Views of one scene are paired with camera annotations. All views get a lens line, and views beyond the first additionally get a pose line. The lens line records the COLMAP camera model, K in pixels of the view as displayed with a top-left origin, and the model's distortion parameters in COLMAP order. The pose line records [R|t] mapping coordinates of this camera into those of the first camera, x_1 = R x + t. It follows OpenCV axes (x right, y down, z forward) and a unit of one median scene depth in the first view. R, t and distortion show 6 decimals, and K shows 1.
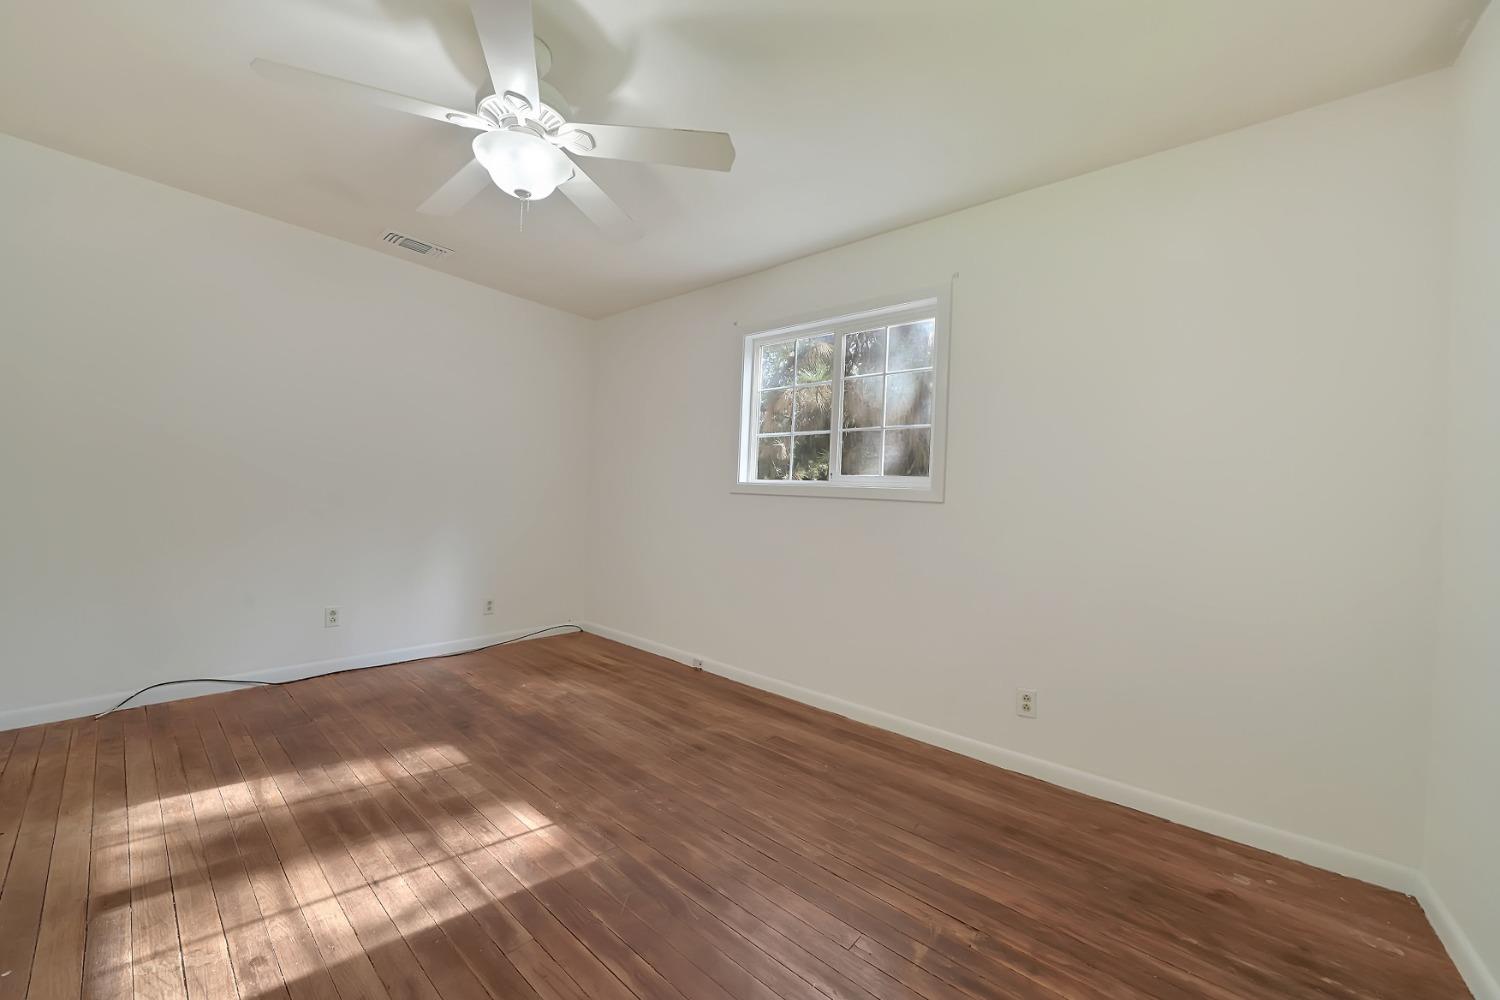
lens RADIAL K [[545.5, 0, 750.0], [0, 545.5, 500.0], [0, 0, 1]] dist [-0.018138, 0.000555]
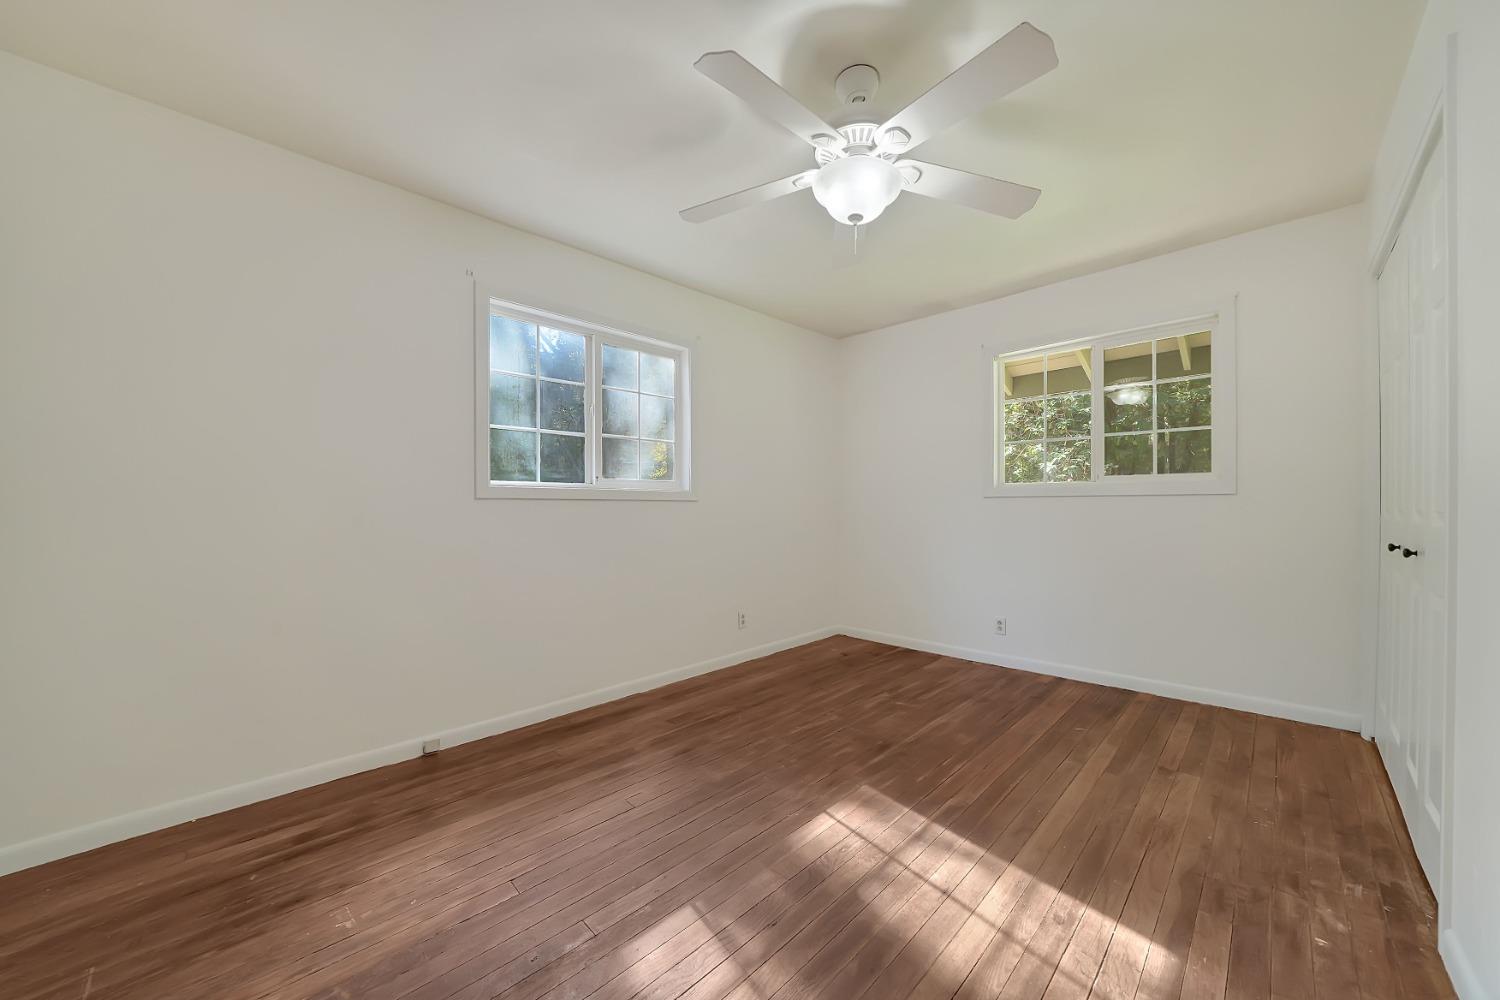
lens RADIAL K [[531.9, 0, 752.4], [0, 531.9, 505.2], [0, 0, 1]] dist [-0.017769, 0.000073]
pose [[0.087905, -0.041743, 0.995254, -1.344582], [0.009712, 0.999110, 0.041047, -0.052918], [-0.996082, 0.006058, 0.088232, 1.007671]]
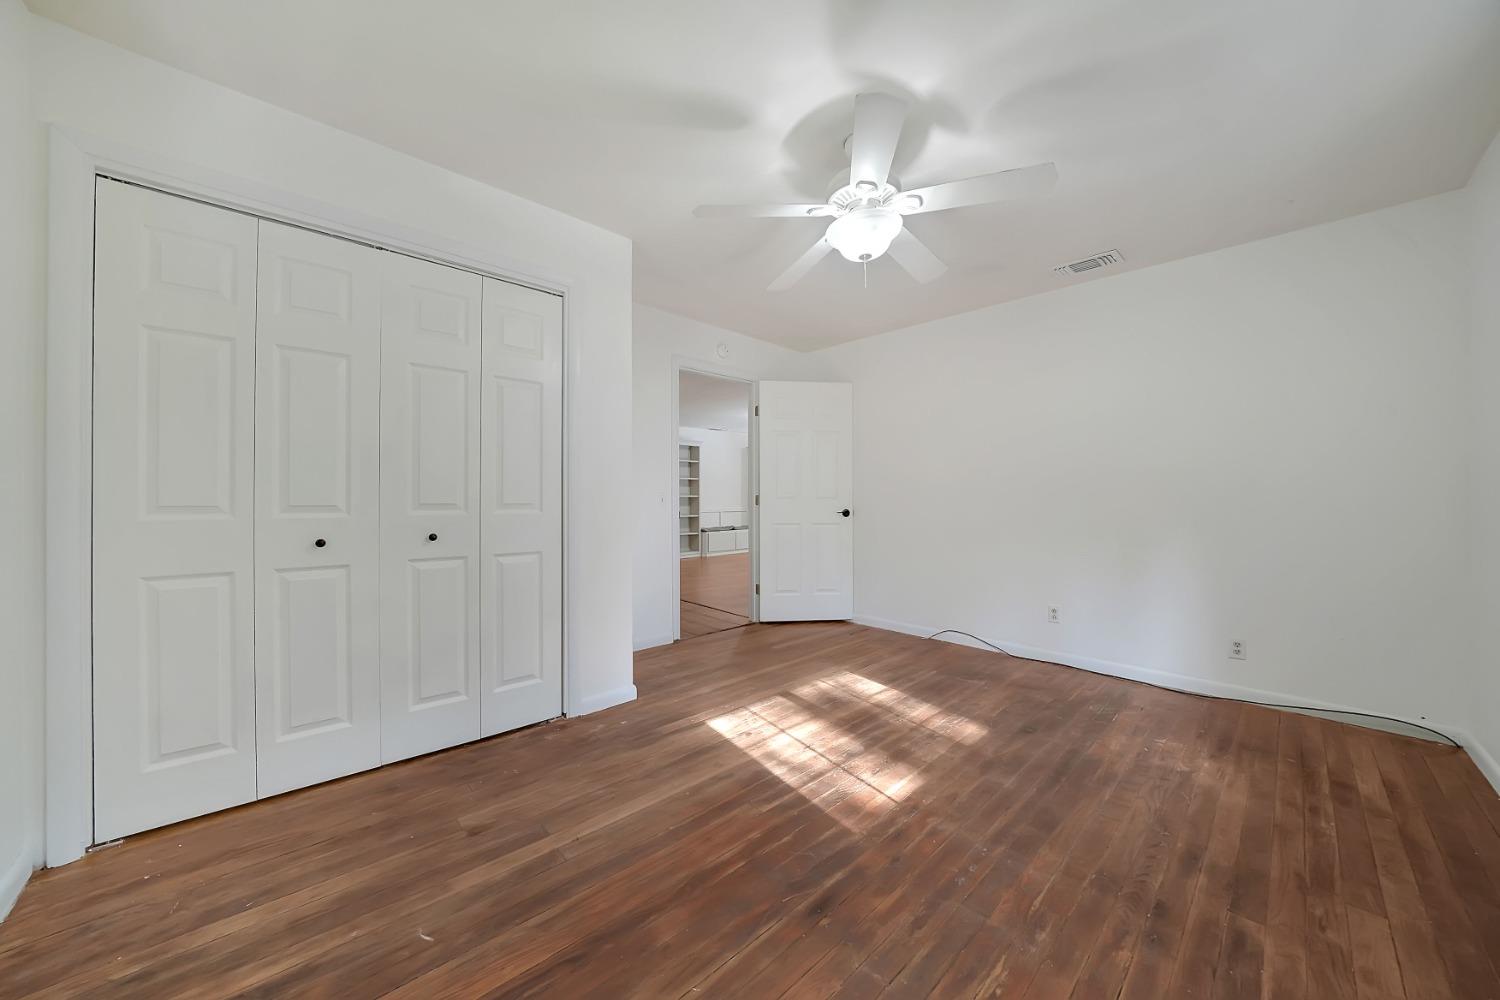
lens RADIAL K [[524.3, 0, 741.2], [0, 524.3, 491.8], [0, 0, 1]] dist [-0.018611, 0.000169]
pose [[-0.120241, -0.051957, -0.991384, 0.710999], [-0.009462, 0.998644, -0.051190, 0.032135], [0.992700, 0.003225, -0.120569, 0.781922]]
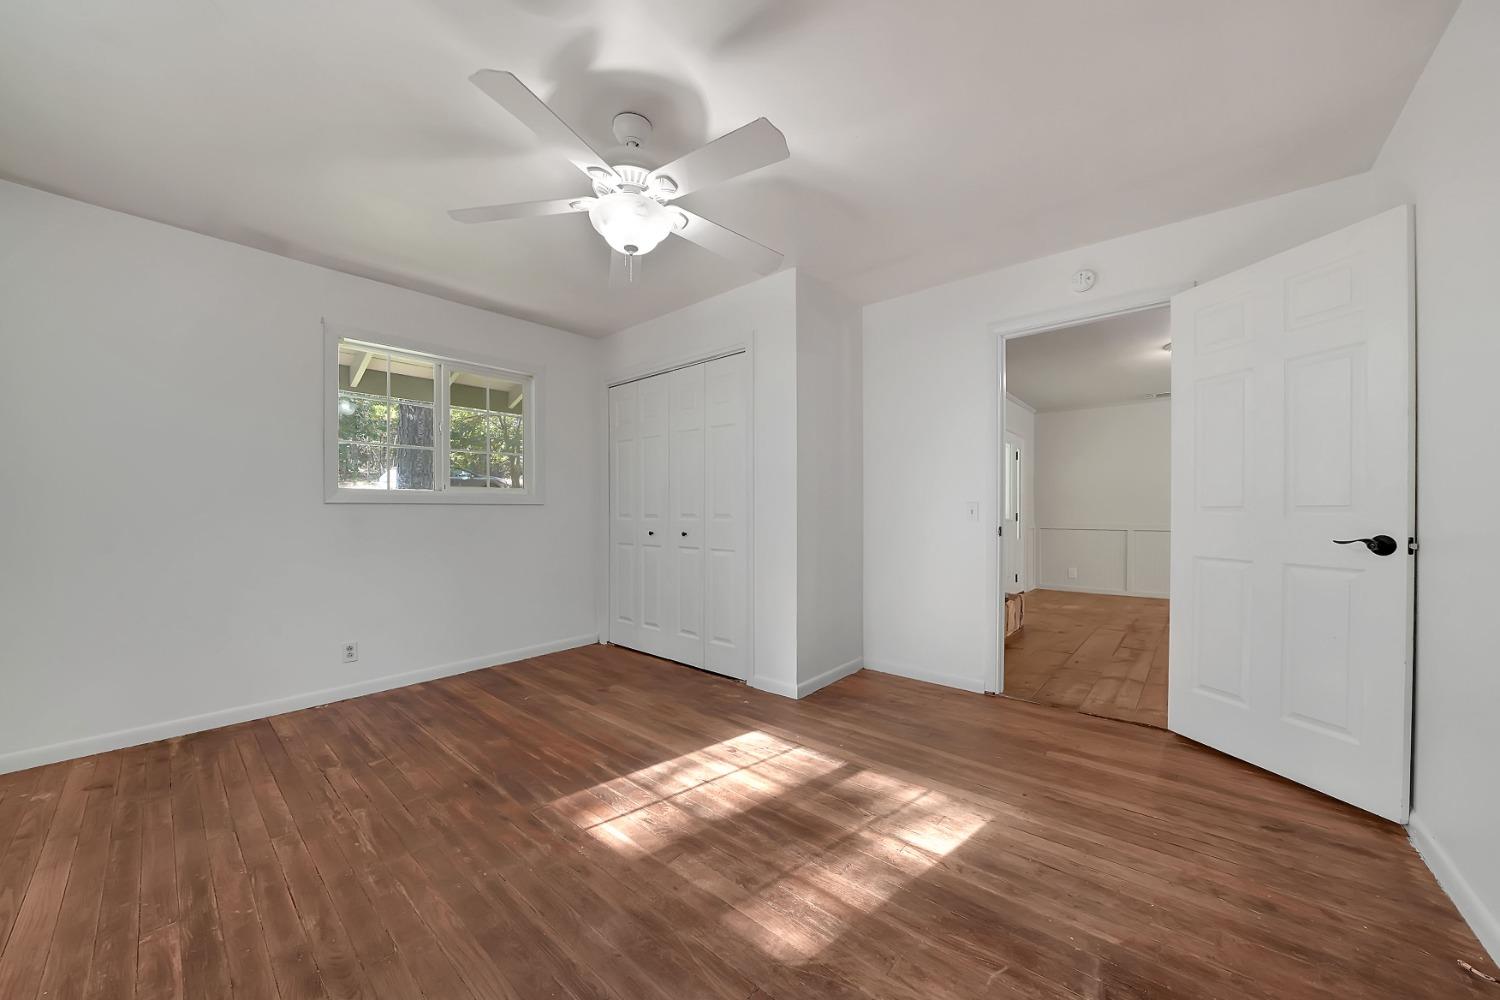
lens RADIAL K [[532.7, 0, 762.9], [0, 532.7, 516.9], [0, 0, 1]] dist [-0.020567, 0.000156]
pose [[-0.999279, -0.037745, 0.004127, -0.656304], [-0.037692, 0.999215, 0.012232, -0.020199], [-0.004586, 0.012068, -0.999917, 1.920064]]
